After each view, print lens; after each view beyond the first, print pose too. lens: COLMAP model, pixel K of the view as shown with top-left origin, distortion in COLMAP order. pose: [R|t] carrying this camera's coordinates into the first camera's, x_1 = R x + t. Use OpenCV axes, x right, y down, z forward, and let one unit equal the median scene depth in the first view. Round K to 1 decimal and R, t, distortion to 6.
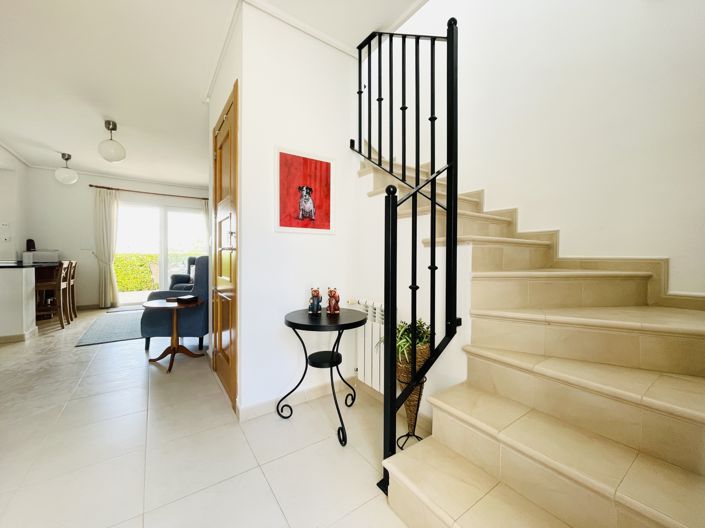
lens RADIAL K [[283.9, 0, 352.1], [0, 283.9, 261.0], [0, 0, 1]] dist [-0.001861, 0.000469]
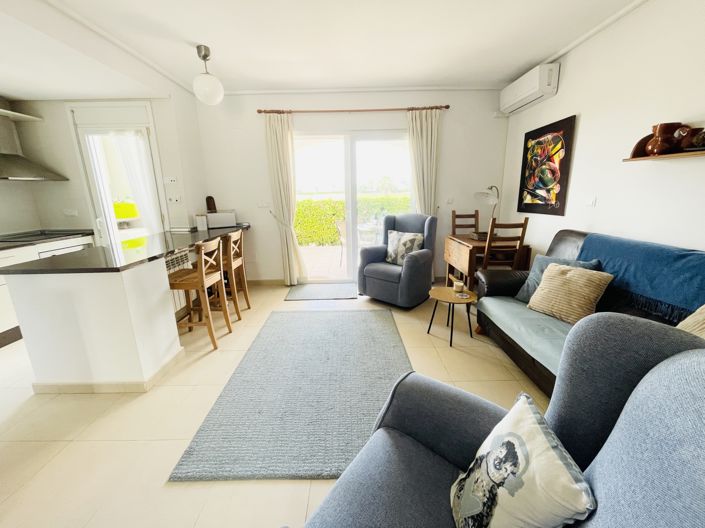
lens RADIAL K [[283.9, 0, 352.1], [0, 283.9, 261.0], [0, 0, 1]] dist [-0.001861, 0.000469]
pose [[0.822165, 0.112172, -0.558087, -0.318920], [0.017328, 0.975007, 0.221497, -0.063763], [0.568985, -0.191778, 0.799673, 0.509129]]
